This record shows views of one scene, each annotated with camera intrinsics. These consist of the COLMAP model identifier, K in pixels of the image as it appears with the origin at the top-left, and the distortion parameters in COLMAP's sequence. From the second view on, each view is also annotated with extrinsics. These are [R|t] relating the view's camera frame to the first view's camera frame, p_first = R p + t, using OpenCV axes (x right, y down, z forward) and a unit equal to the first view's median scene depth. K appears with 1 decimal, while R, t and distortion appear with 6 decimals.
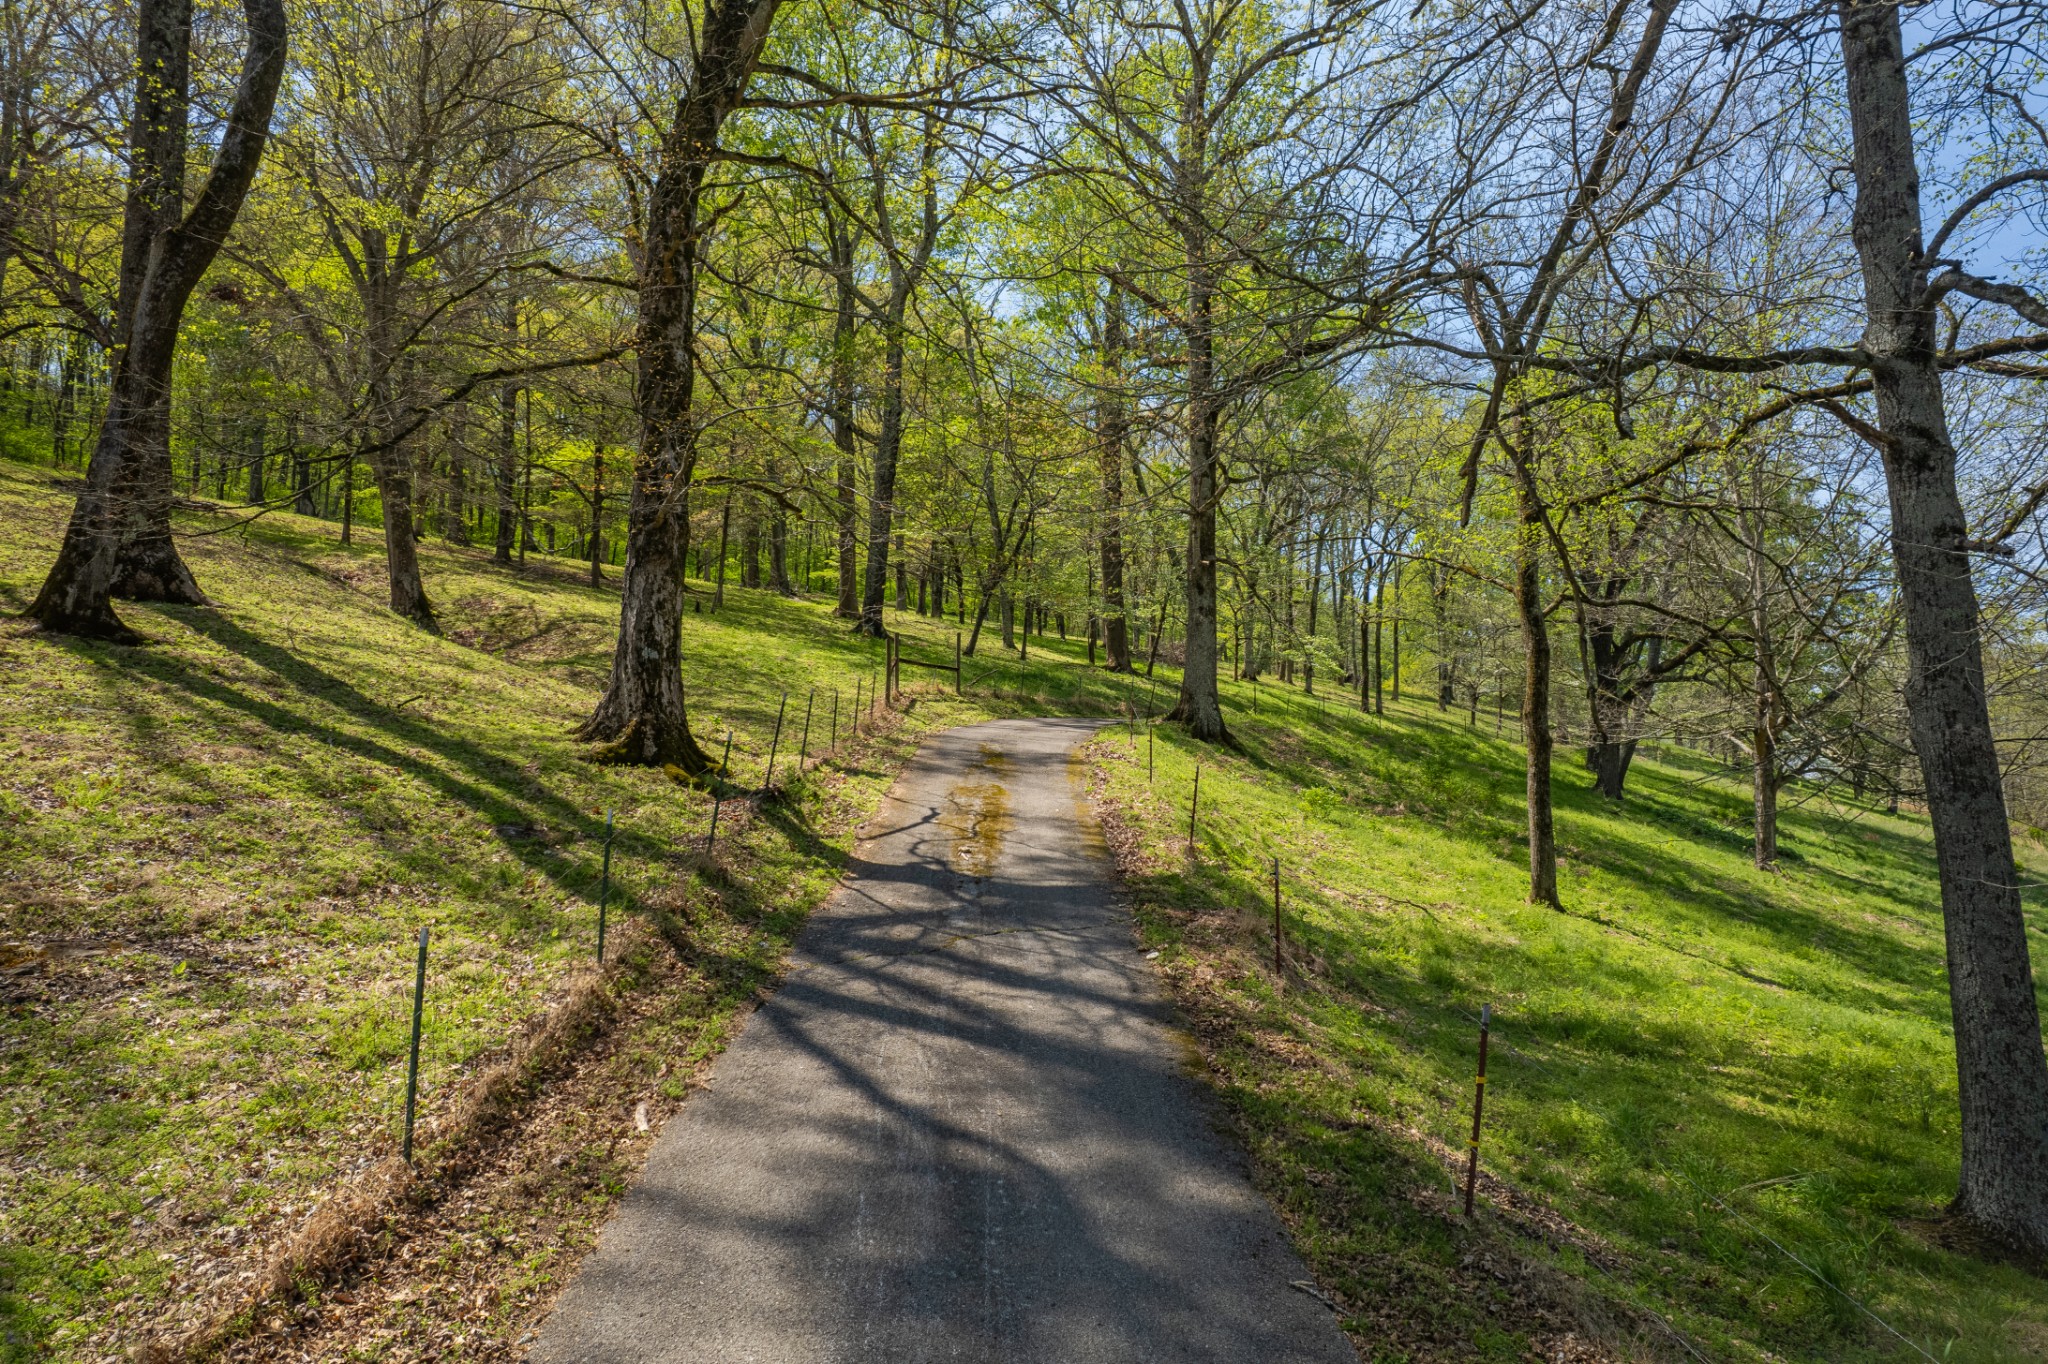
lens RADIAL K [[1309.2, 0, 1024.0], [0, 1309.2, 682.0], [0, 0, 1]] dist [-0.086305, 0.078877]
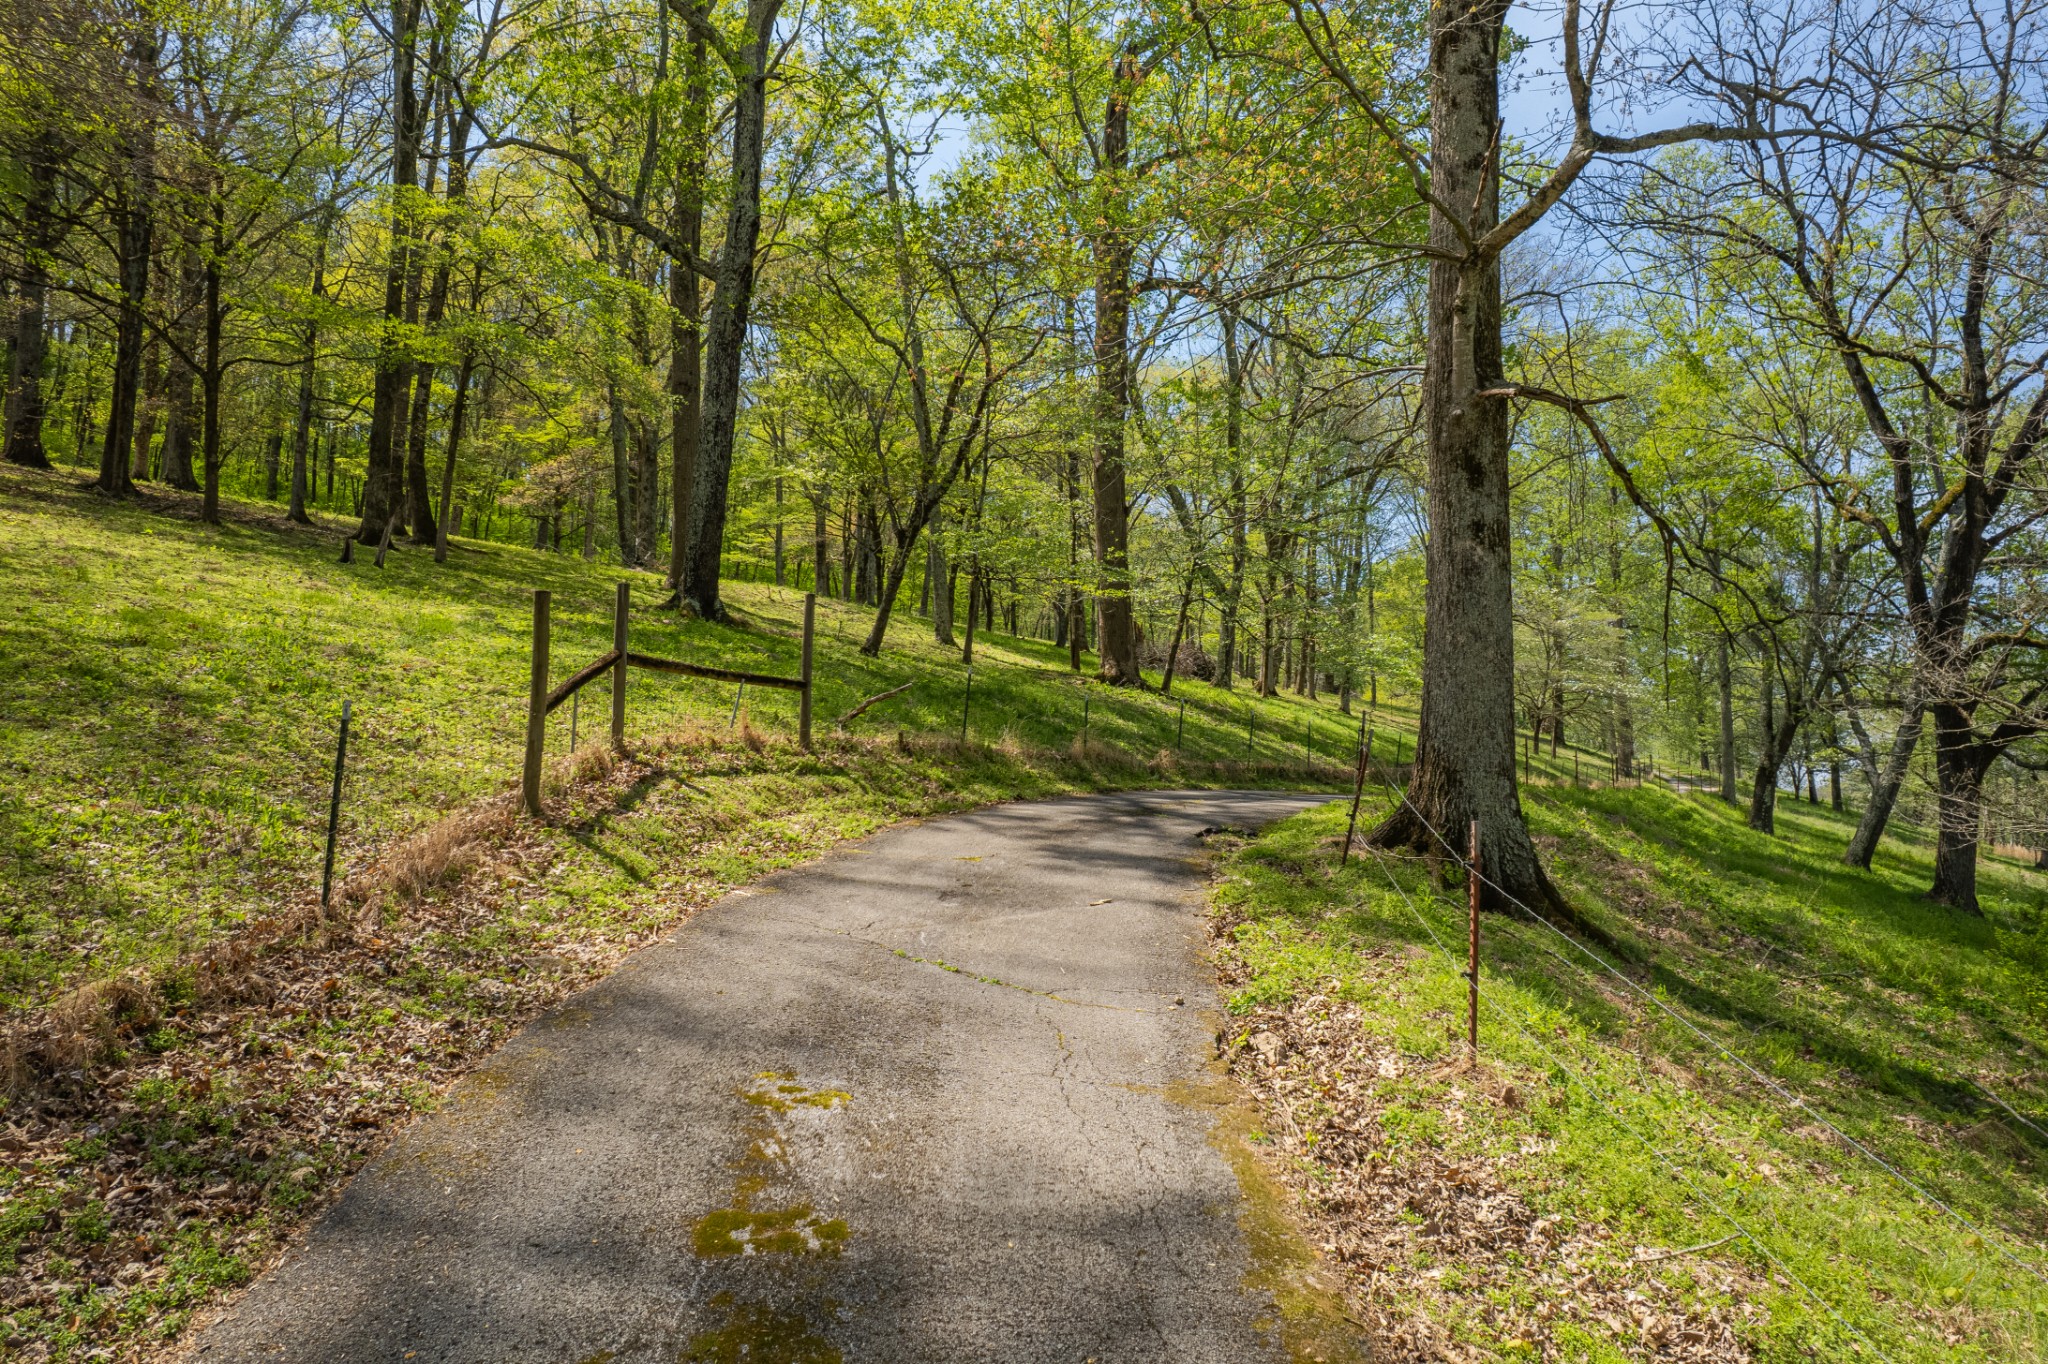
lens RADIAL K [[1309.2, 0, 1024.0], [0, 1309.2, 682.0], [0, 0, 1]] dist [-0.086305, 0.078877]
pose [[0.998933, 0.012731, 0.044388, -0.000972], [-0.012602, 0.999915, -0.003193, -0.006434], [-0.044425, 0.002631, 0.999009, 0.377406]]
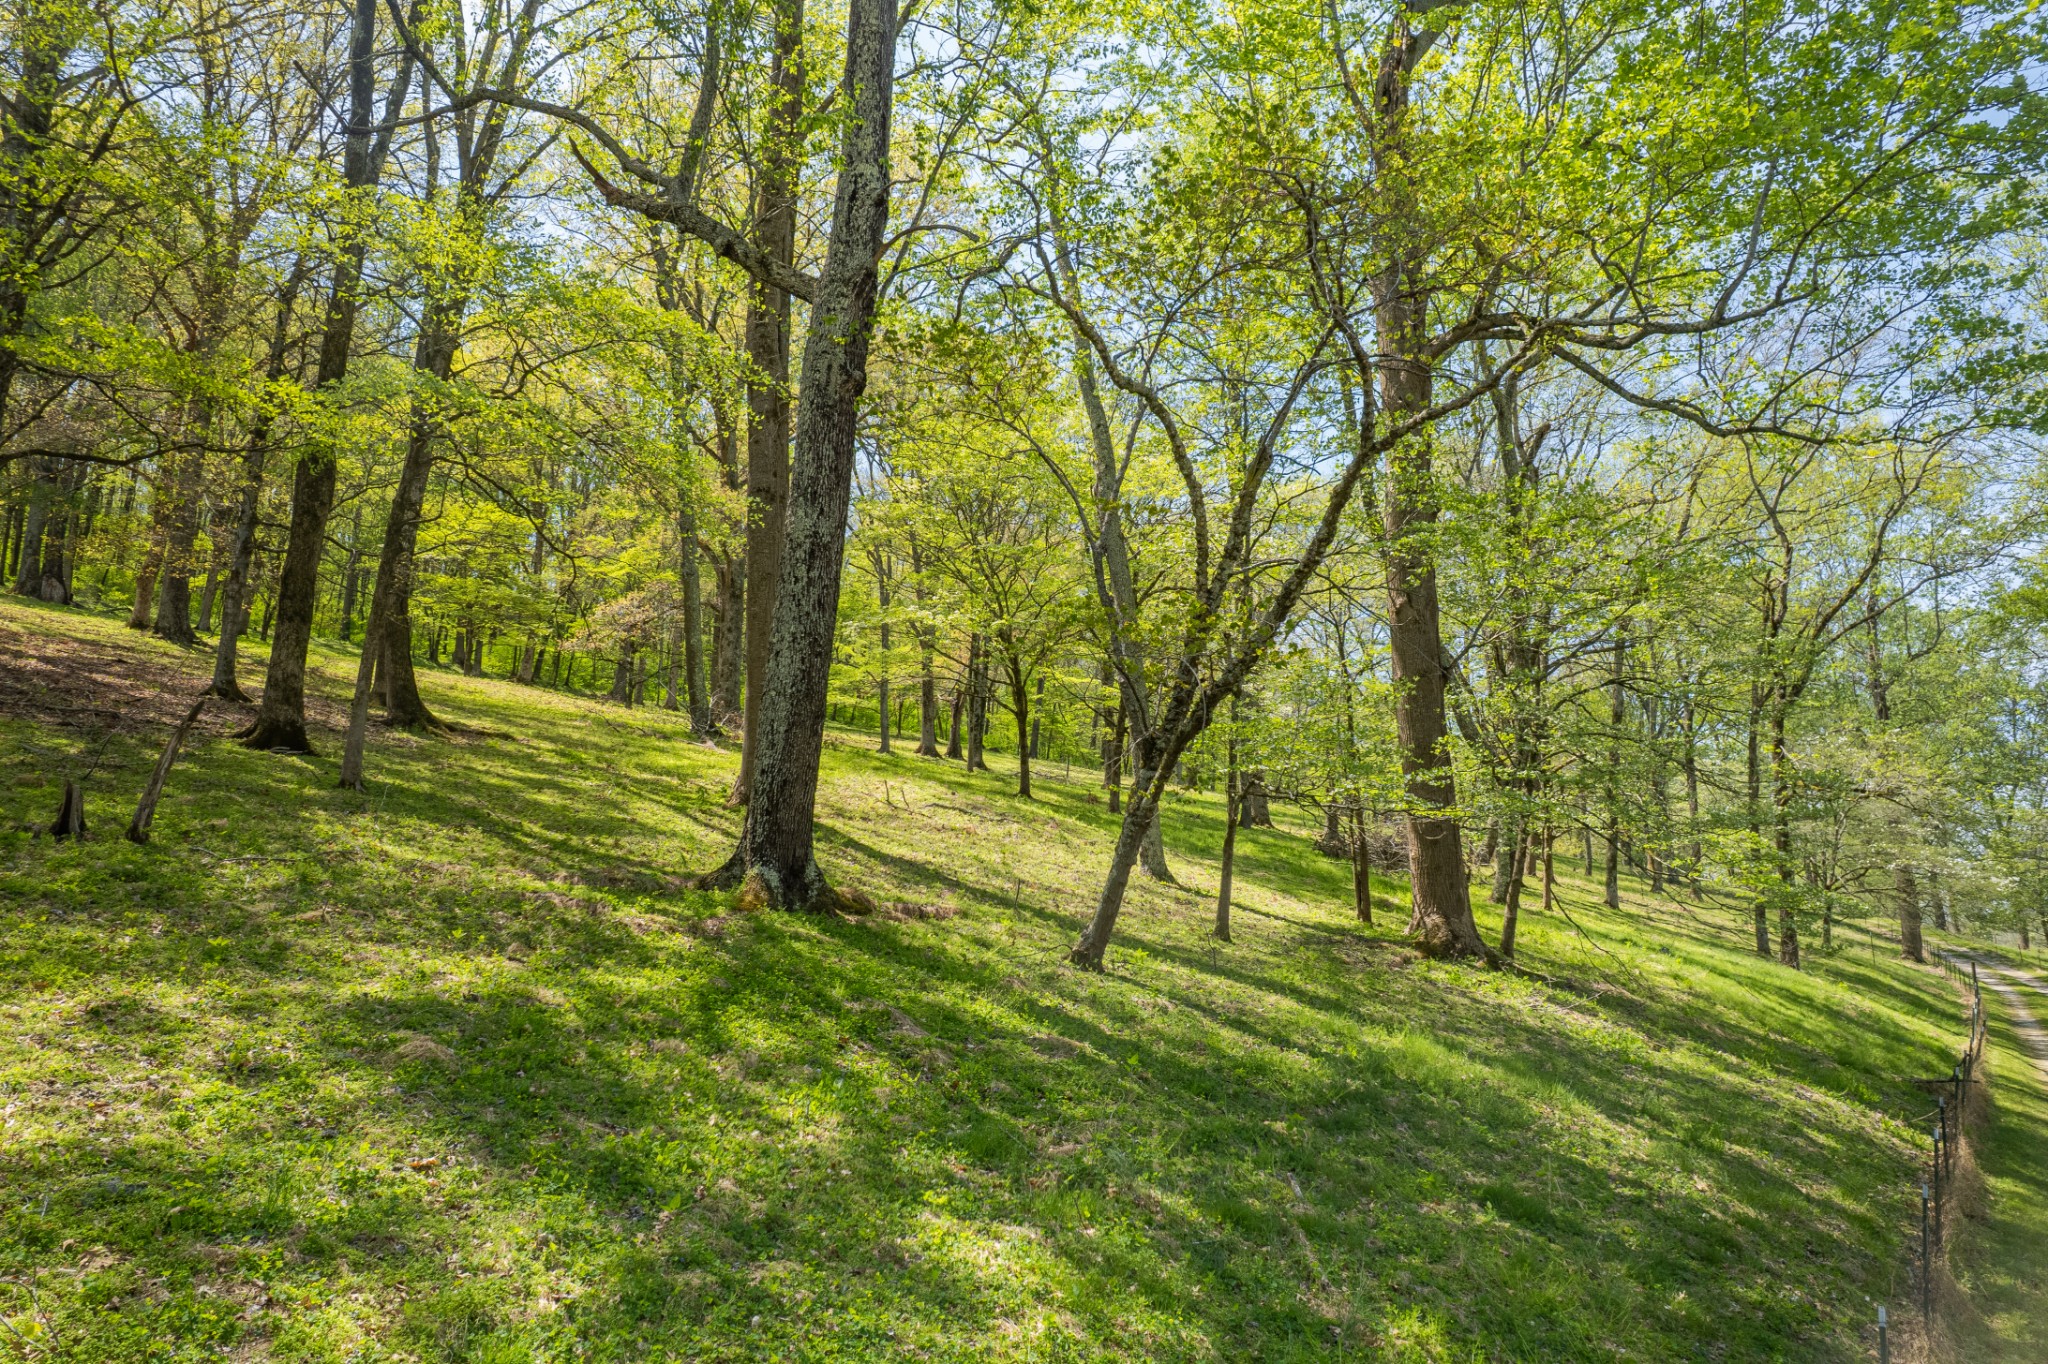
lens RADIAL K [[1309.2, 0, 1024.0], [0, 1309.2, 682.0], [0, 0, 1]] dist [-0.086305, 0.078877]
pose [[0.999592, 0.005653, -0.027994, -0.043680], [-0.008355, 0.995214, -0.097366, -0.049094], [0.027309, 0.097560, 0.994855, 0.601580]]
